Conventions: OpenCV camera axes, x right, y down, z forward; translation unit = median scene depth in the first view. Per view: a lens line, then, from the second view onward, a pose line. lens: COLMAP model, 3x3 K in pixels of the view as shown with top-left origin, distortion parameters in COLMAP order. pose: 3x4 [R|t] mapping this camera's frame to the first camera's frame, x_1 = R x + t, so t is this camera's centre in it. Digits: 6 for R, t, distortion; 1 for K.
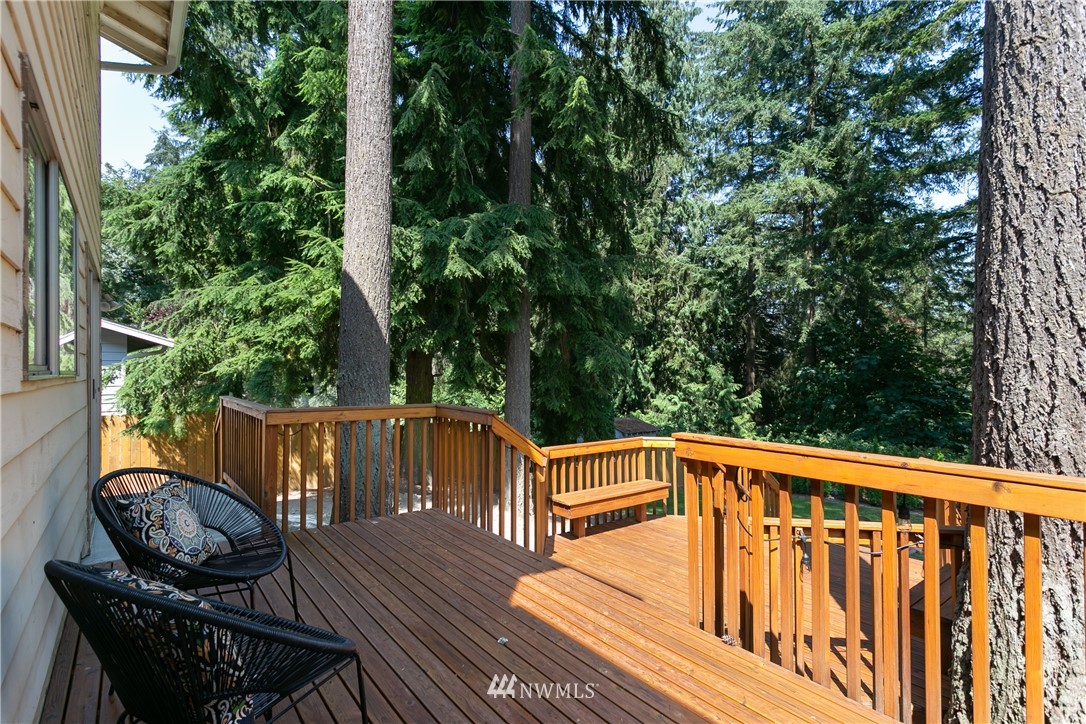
lens RADIAL K [[520.0, 0, 535.1], [0, 520.0, 369.6], [0, 0, 1]] dist [0.006457, -0.001650]
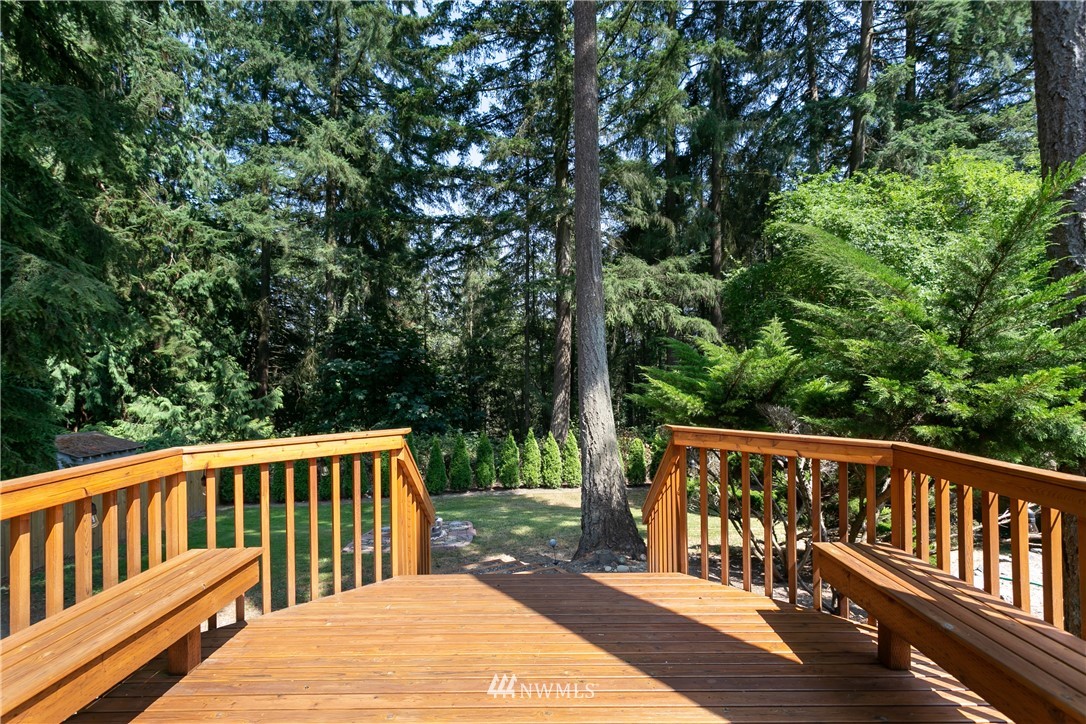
lens RADIAL K [[520.0, 0, 537.7], [0, 520.0, 361.8], [0, 0, 1]] dist [0.006457, -0.001650]
pose [[0.618181, 0.014529, 0.785901, 0.015031], [0.005073, 0.999735, -0.022472, 0.018917], [-0.786019, 0.017878, 0.617944, 0.136509]]
